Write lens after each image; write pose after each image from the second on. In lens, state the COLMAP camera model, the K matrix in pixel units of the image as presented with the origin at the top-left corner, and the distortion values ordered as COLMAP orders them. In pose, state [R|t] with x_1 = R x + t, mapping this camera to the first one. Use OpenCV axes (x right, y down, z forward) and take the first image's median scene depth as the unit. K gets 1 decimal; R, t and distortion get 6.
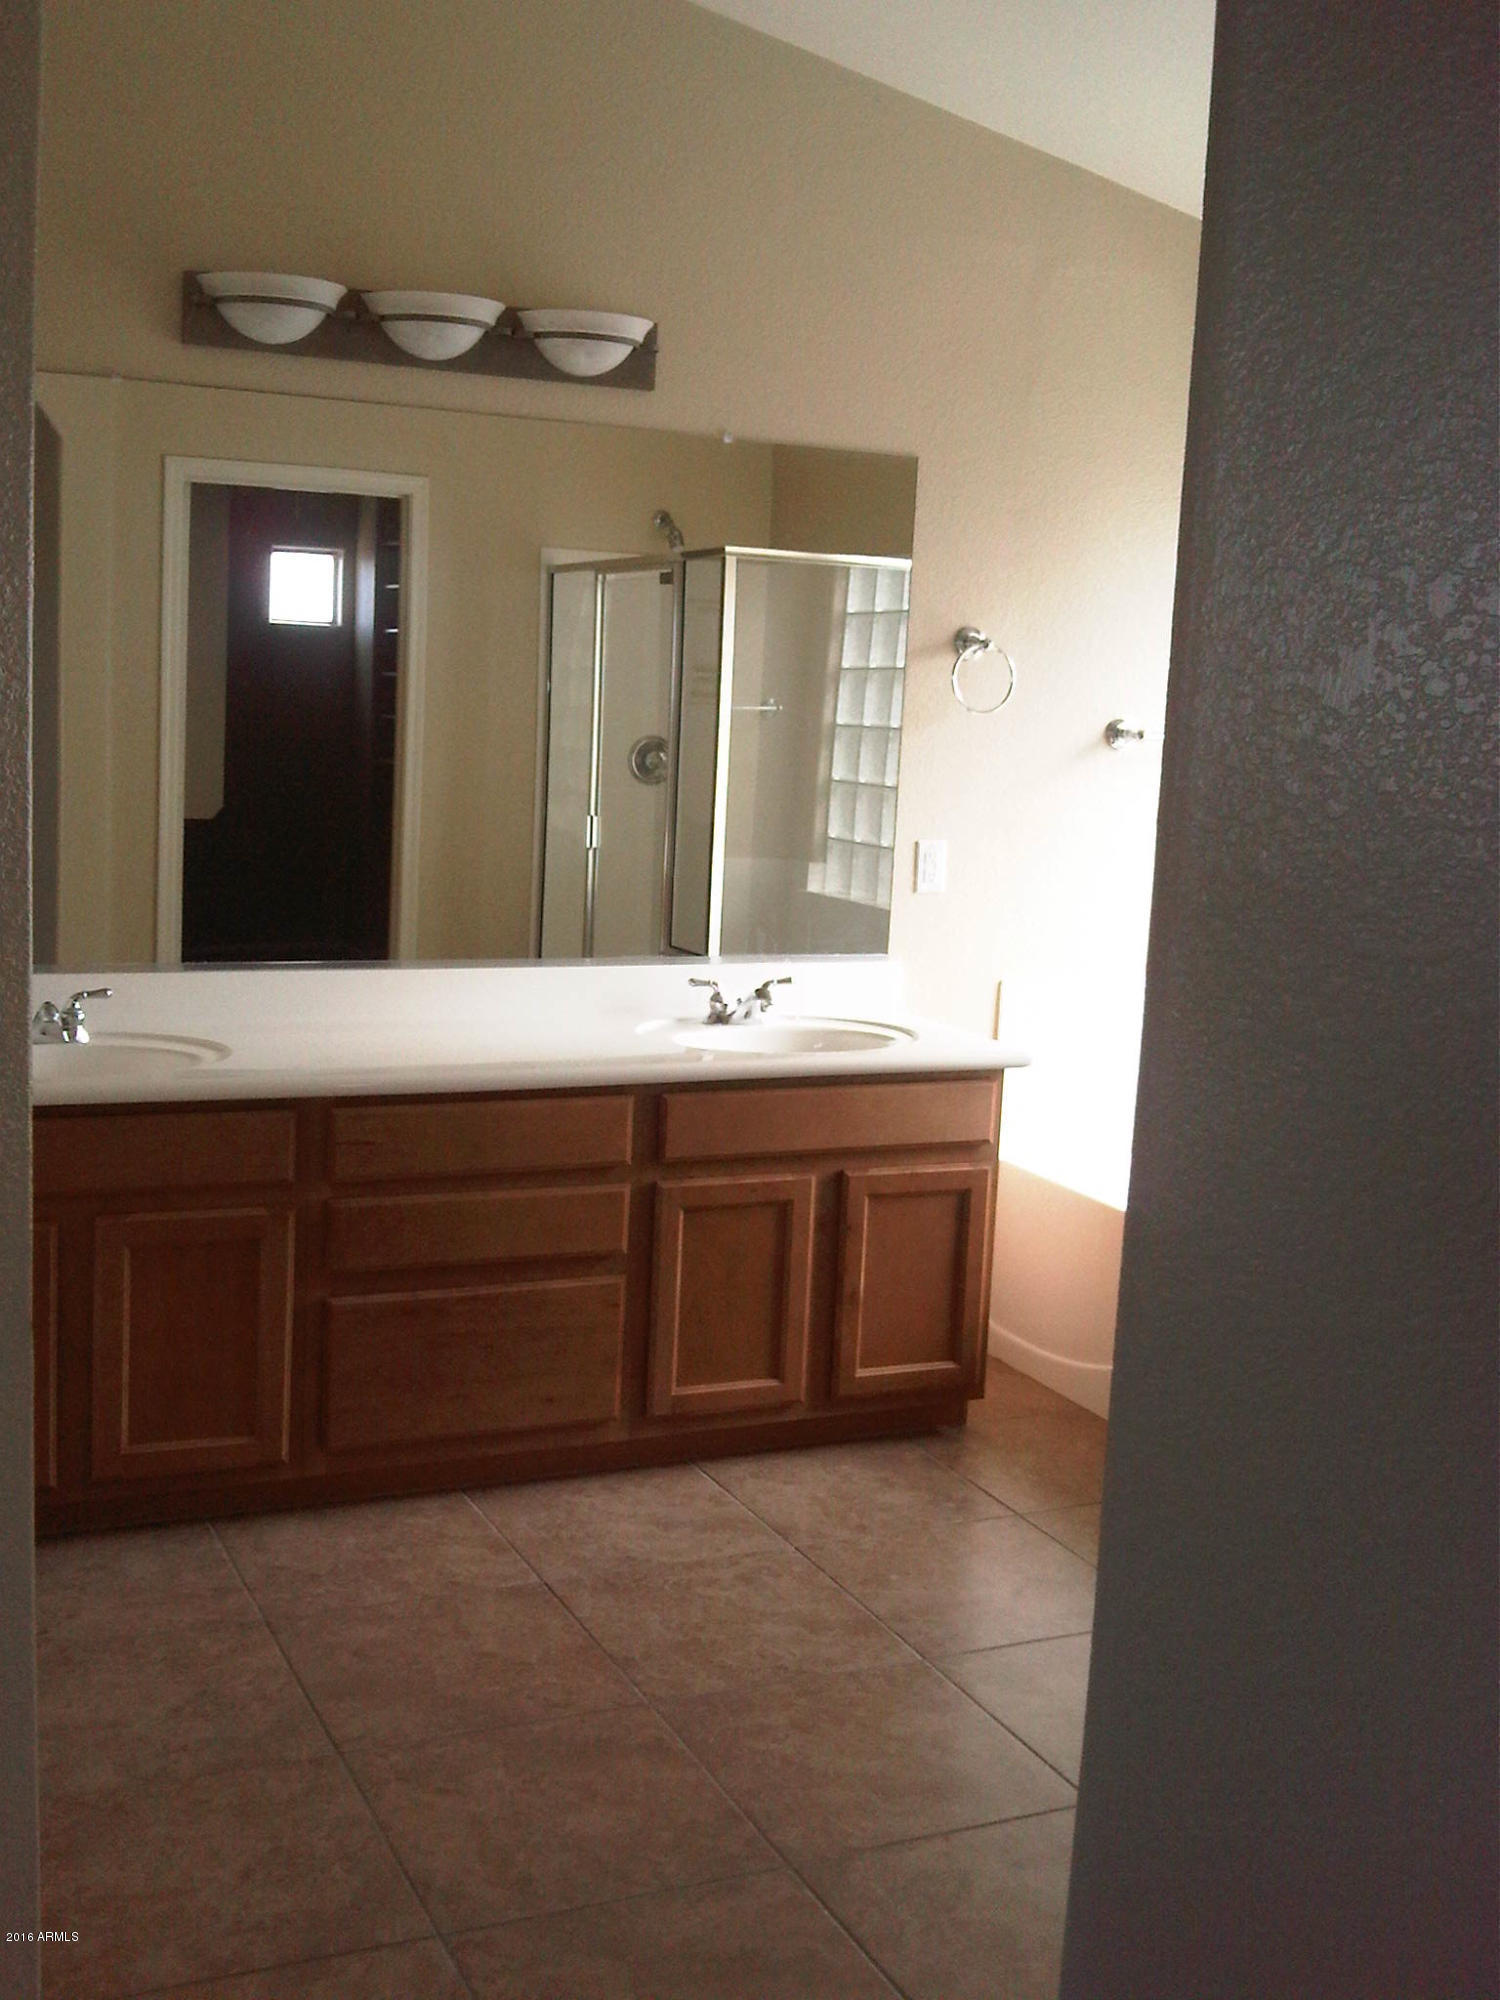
lens RADIAL K [[2170.4, 0, 743.6], [0, 2170.4, 995.4], [0, 0, 1]] dist [-0.025108, 0.000000]
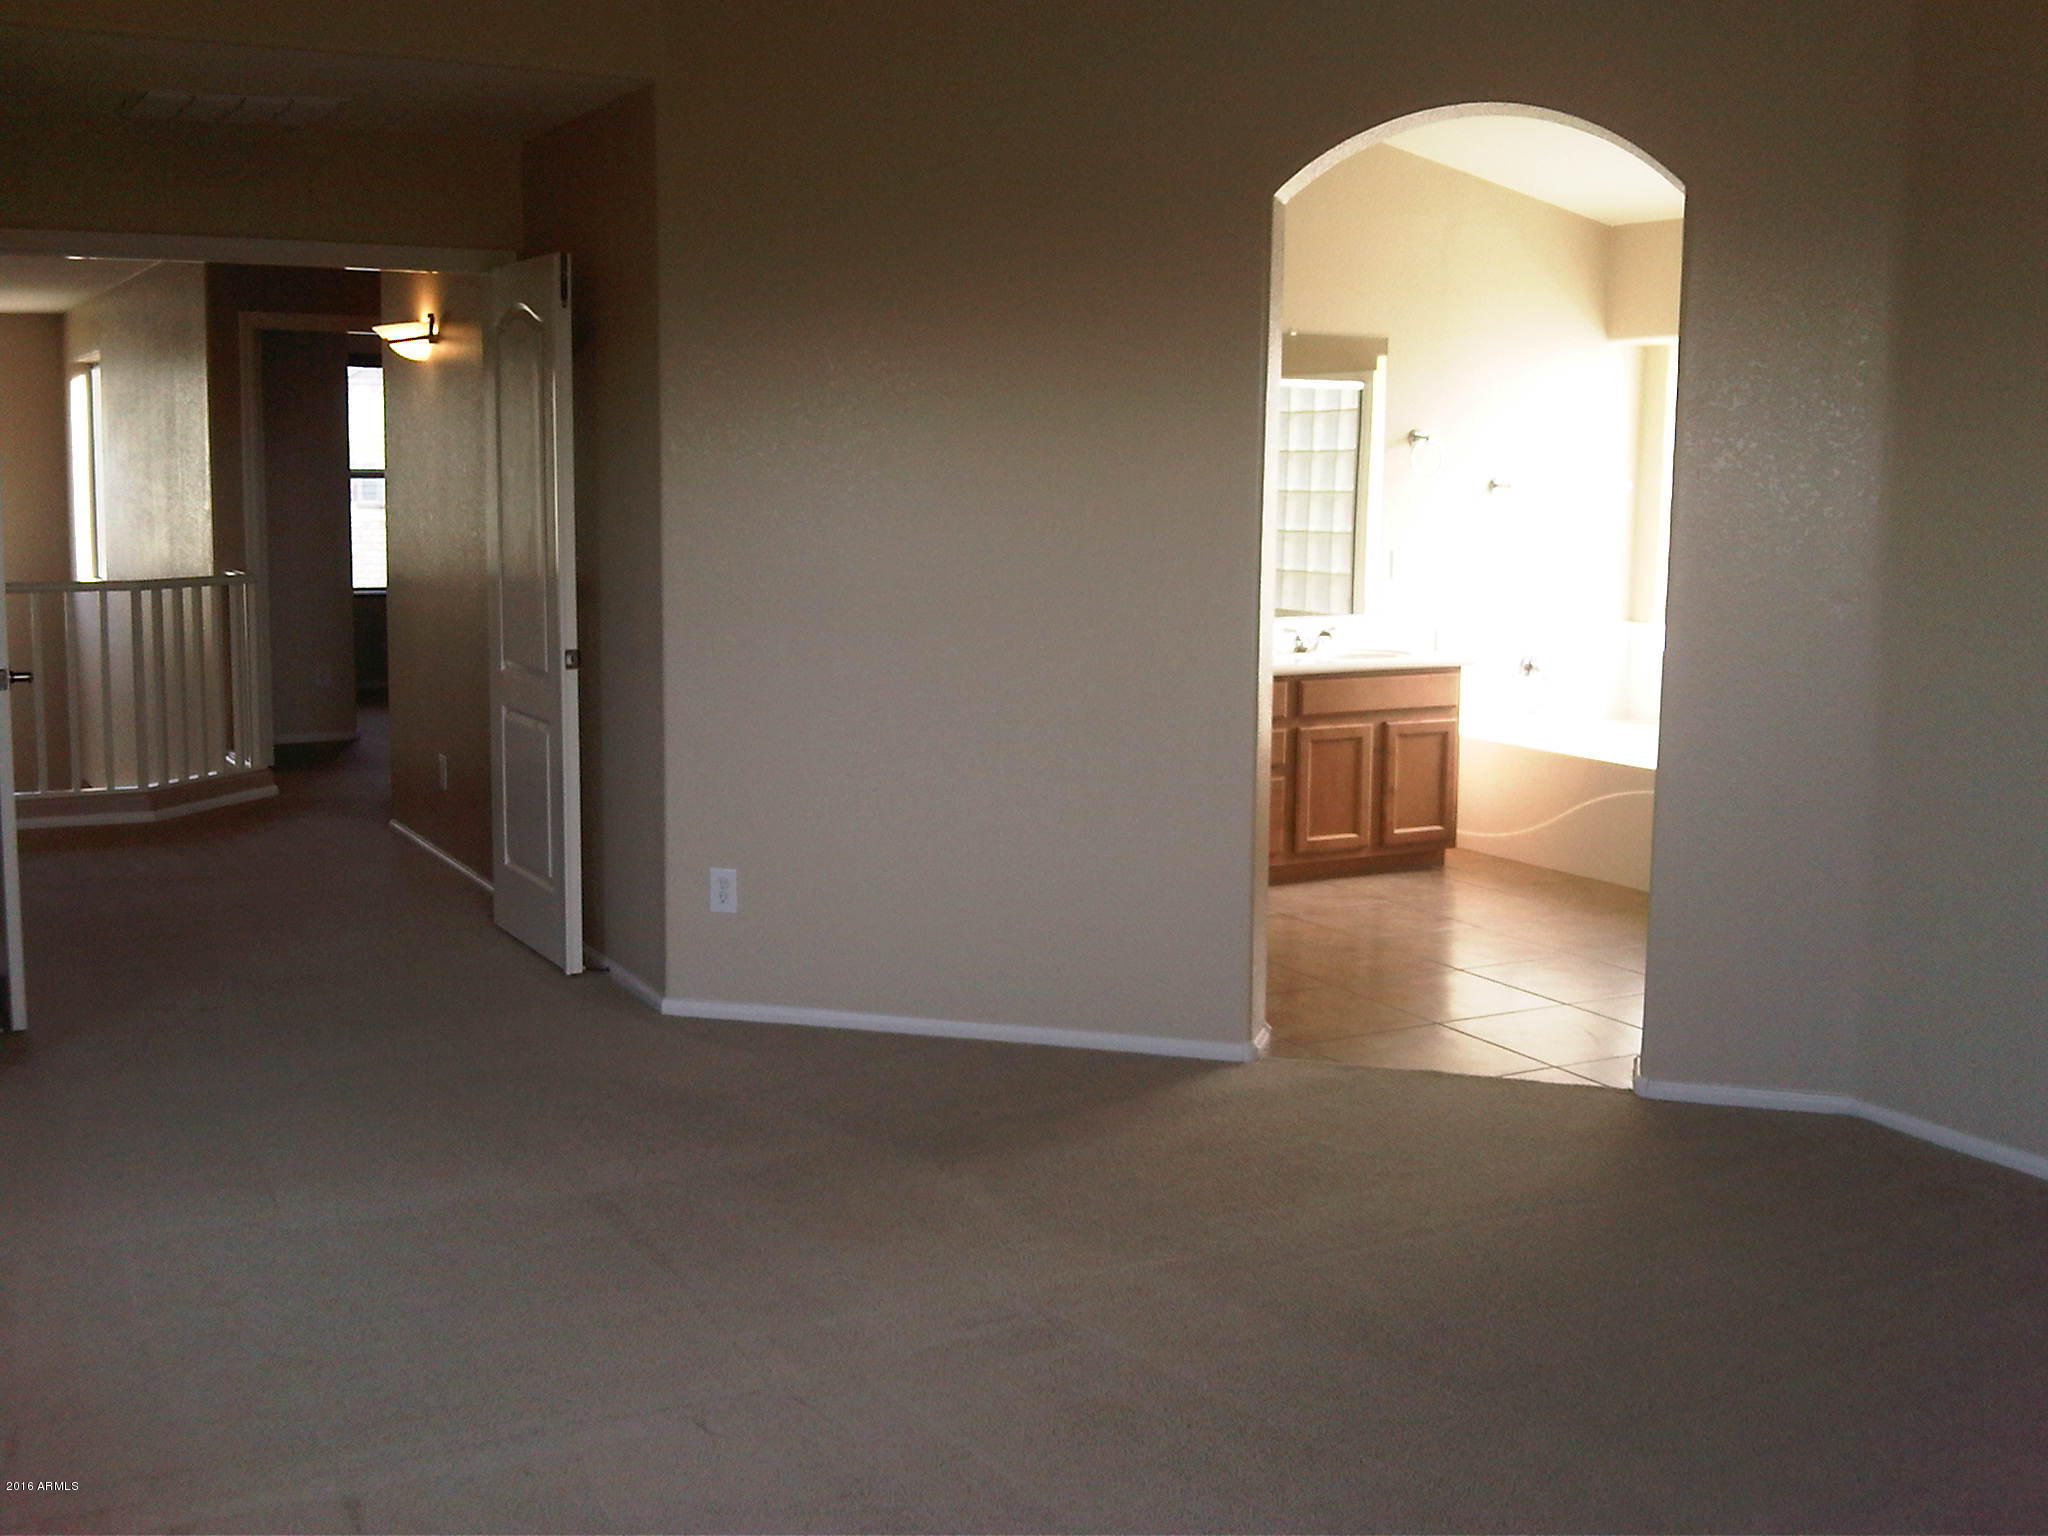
lens RADIAL K [[2222.5, 0, 1042.4], [0, 2222.5, 783.3], [0, 0, 1]] dist [-0.025108, 0.000000]
pose [[0.996501, -0.048281, 0.068226, -0.387943], [0.047941, 0.998828, 0.006614, 0.107563], [-0.068465, -0.003320, 0.997648, -0.914165]]
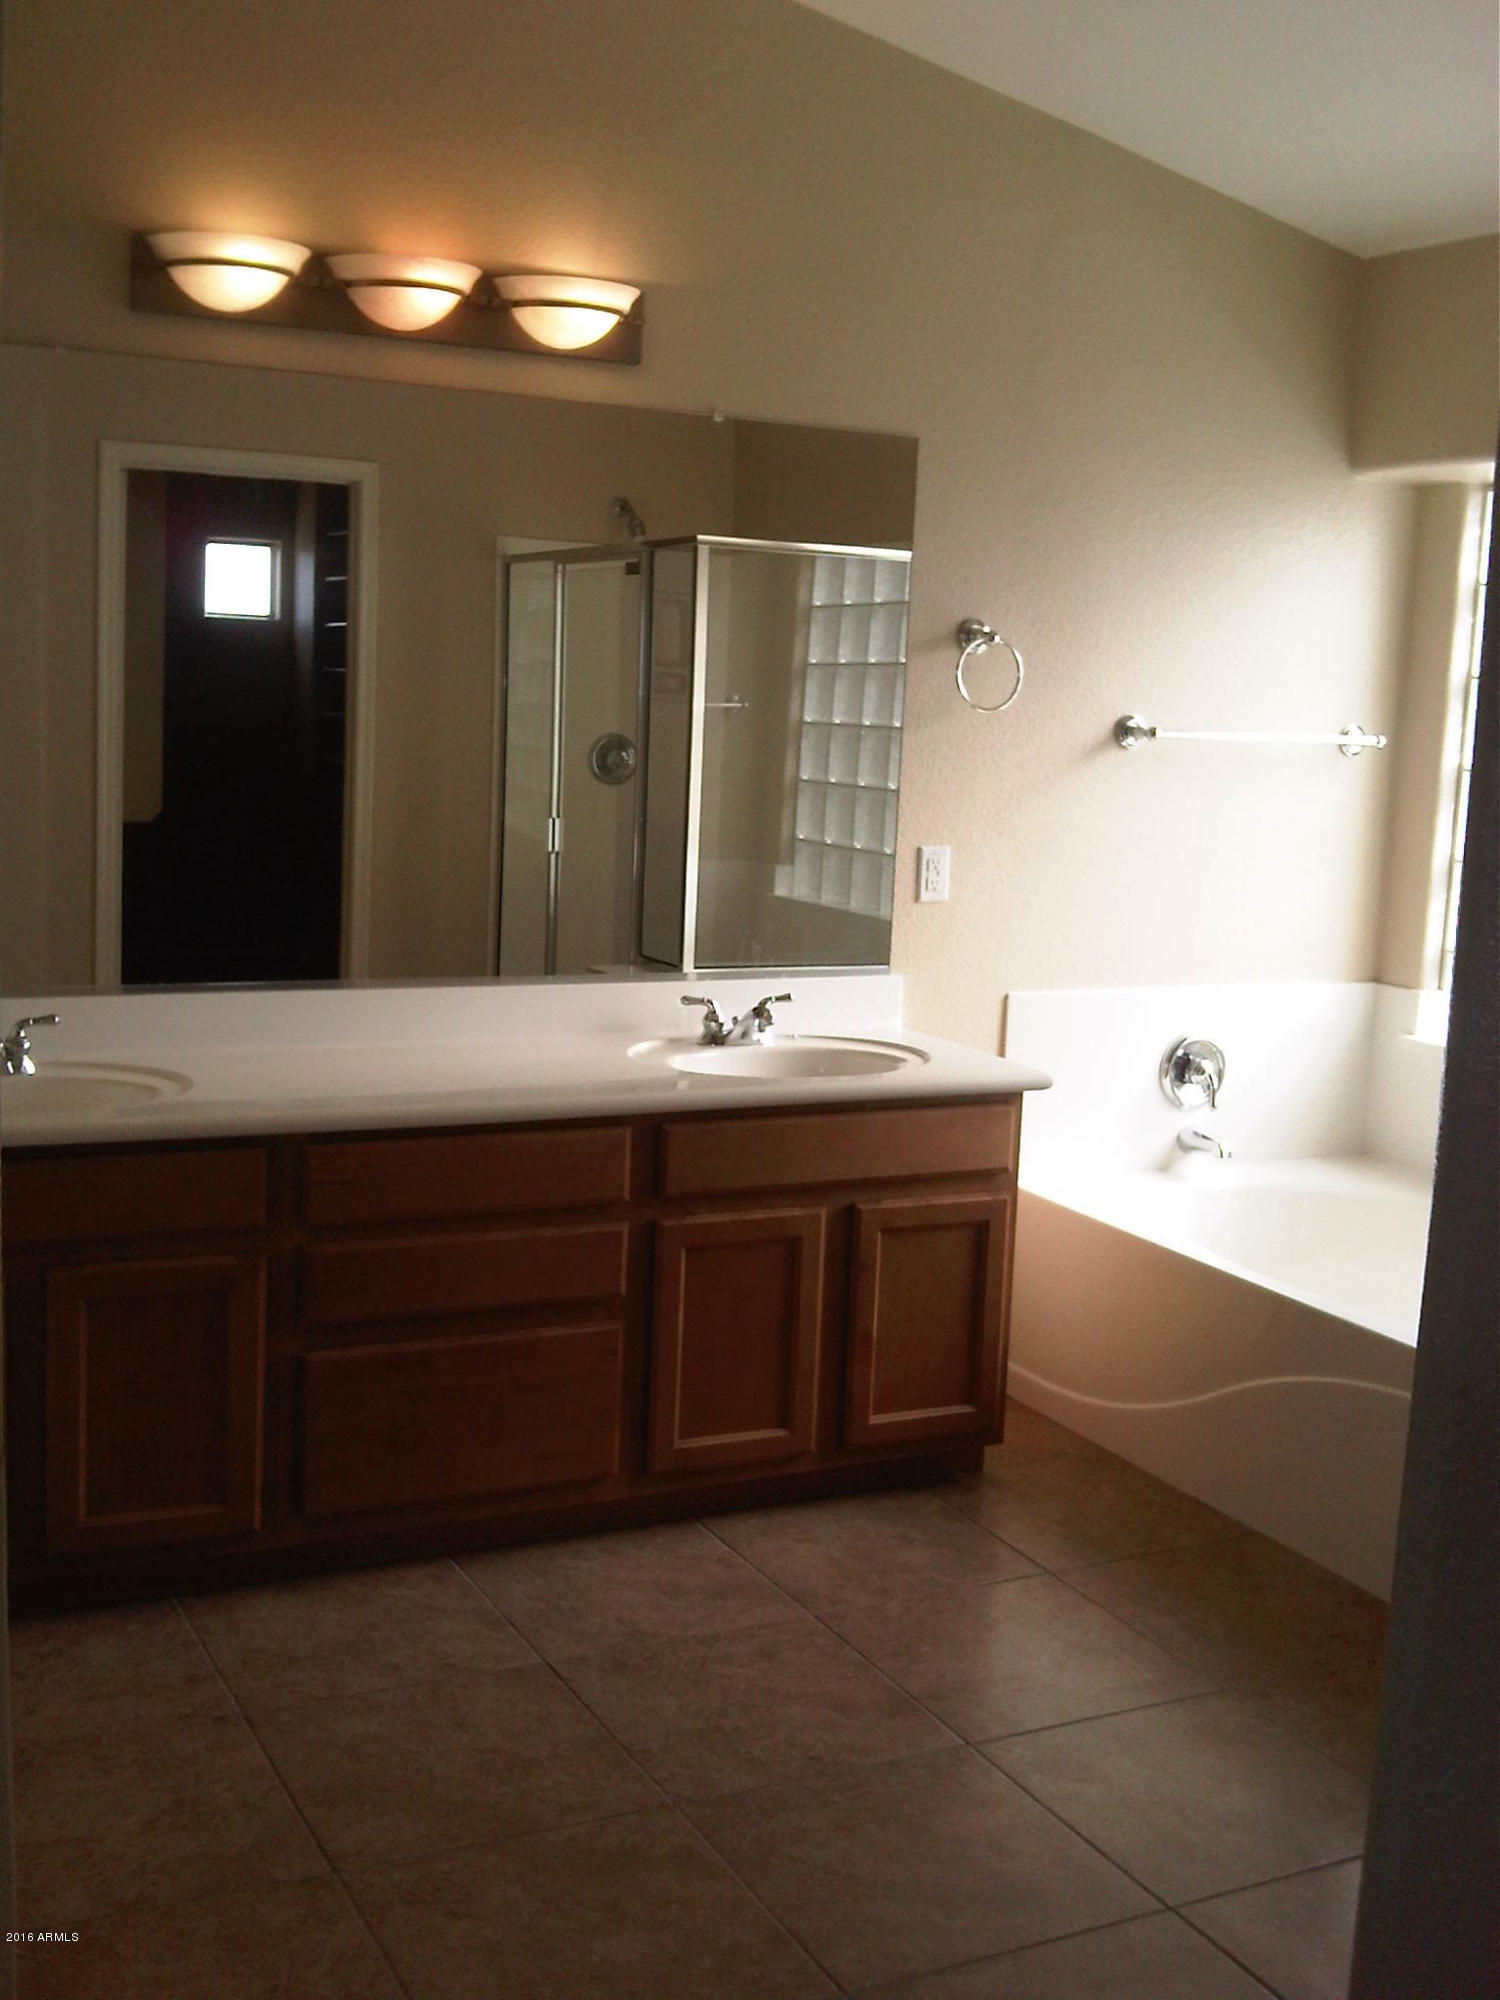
lens RADIAL K [[2170.4, 0, 737.7], [0, 2170.4, 997.9], [0, 0, 1]] dist [-0.025108, 0.000000]
pose [[0.999404, -0.007413, 0.033716, -0.034934], [0.007280, 0.999965, 0.004050, -0.011572], [-0.033745, -0.003803, 0.999423, 0.072263]]
